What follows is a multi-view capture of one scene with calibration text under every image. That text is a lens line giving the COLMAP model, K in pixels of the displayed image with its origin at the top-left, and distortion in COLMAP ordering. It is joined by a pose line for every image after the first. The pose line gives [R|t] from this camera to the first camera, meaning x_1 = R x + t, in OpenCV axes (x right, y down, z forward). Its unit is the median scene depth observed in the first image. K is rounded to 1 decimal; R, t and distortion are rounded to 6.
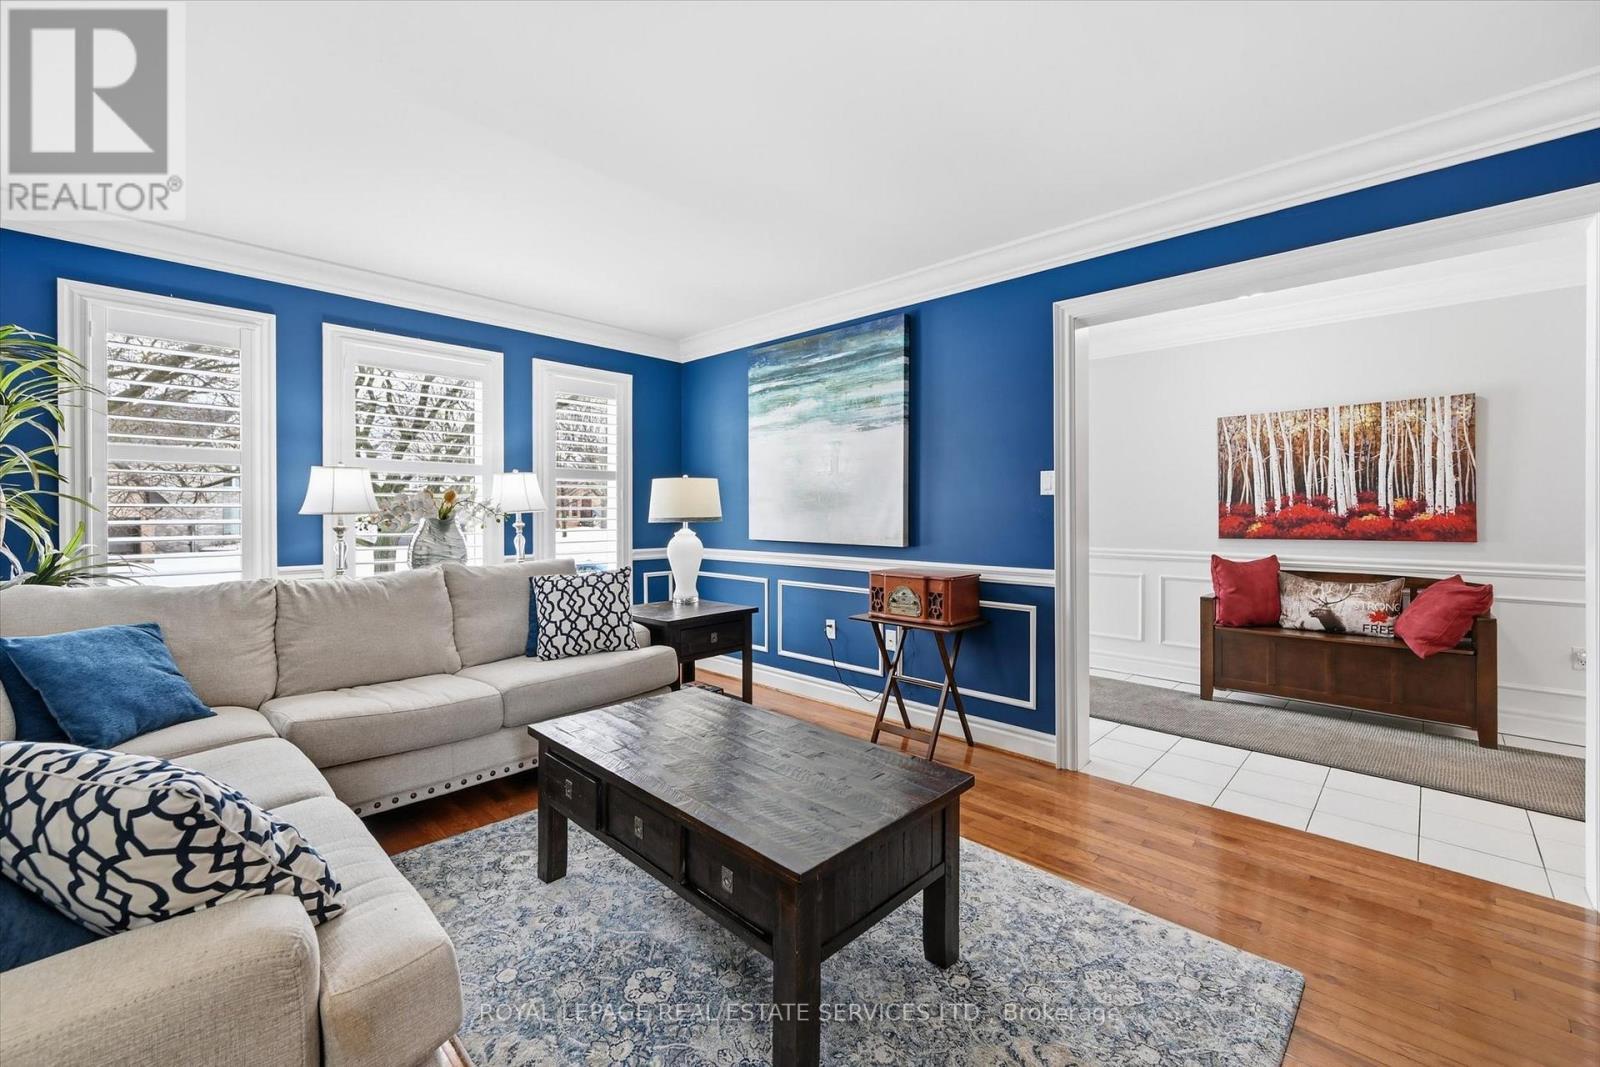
lens RADIAL K [[669.5, 0, 810.5], [0, 669.5, 514.3], [0, 0, 1]] dist [0.001105, 0.000372]
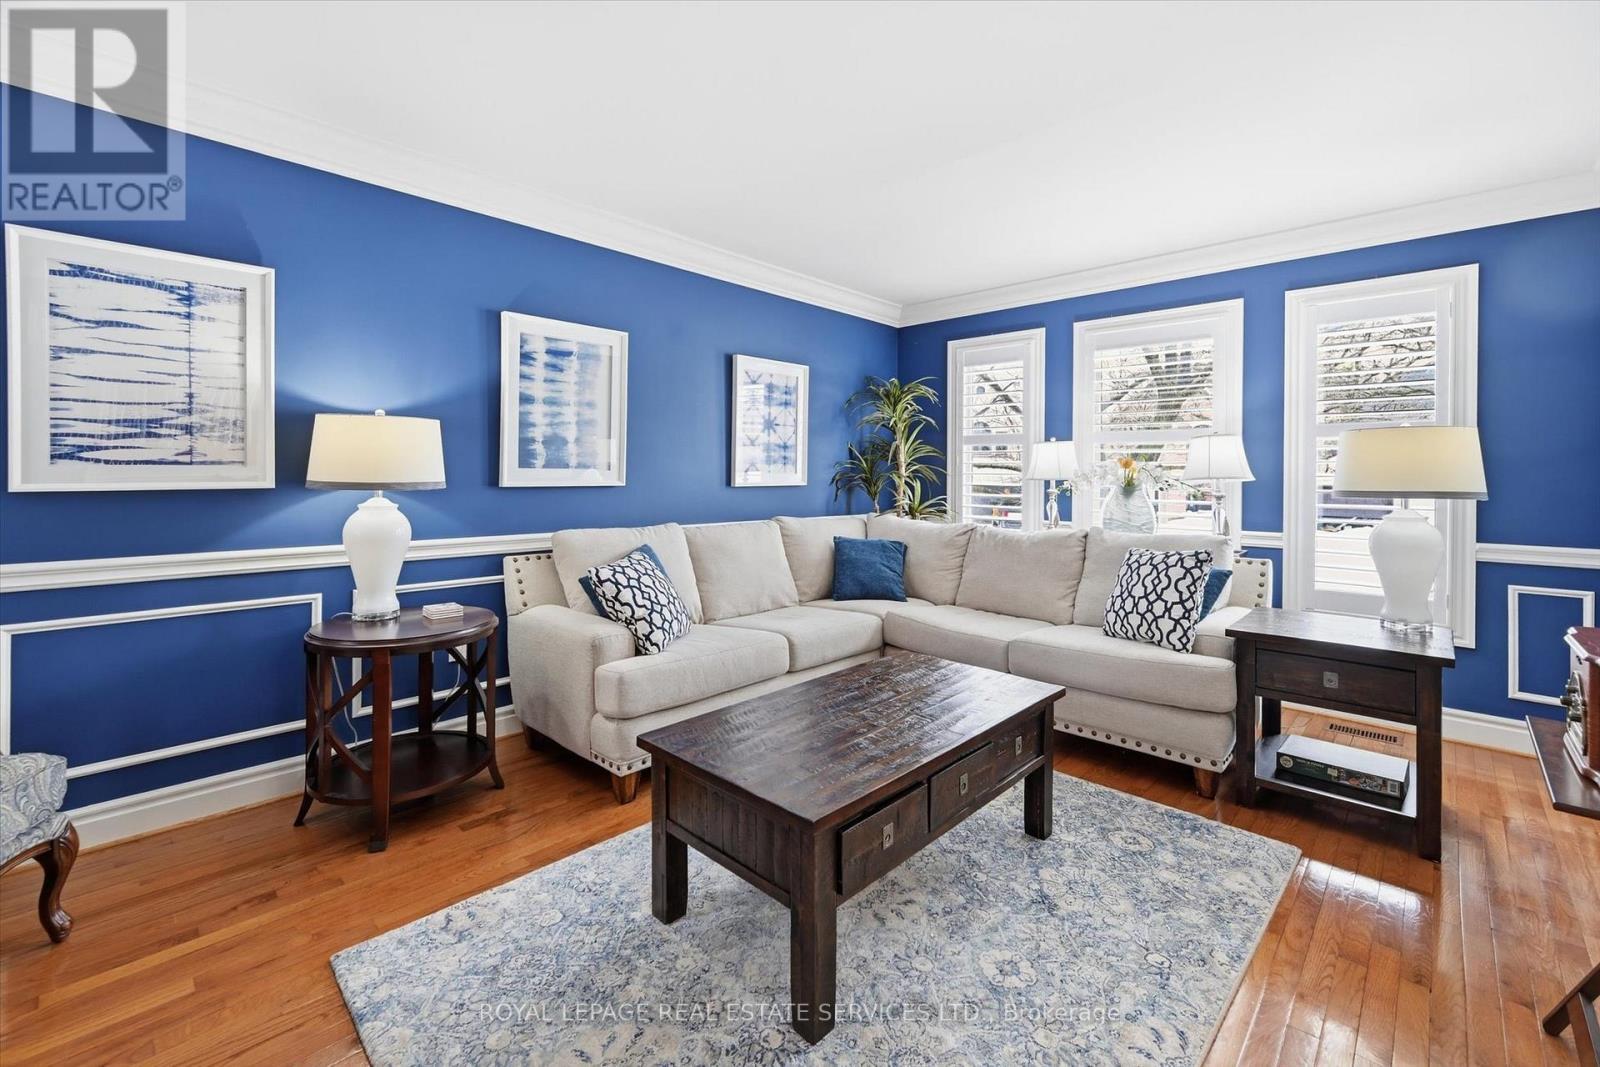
lens RADIAL K [[669.5, 0, 810.5], [0, 669.5, 514.3], [0, 0, 1]] dist [0.001105, 0.000372]
pose [[-0.000331, 0.057194, -0.998363, 0.534715], [-0.017671, 0.998207, 0.057190, -0.000673], [0.999844, 0.017661, 0.000680, 0.556690]]
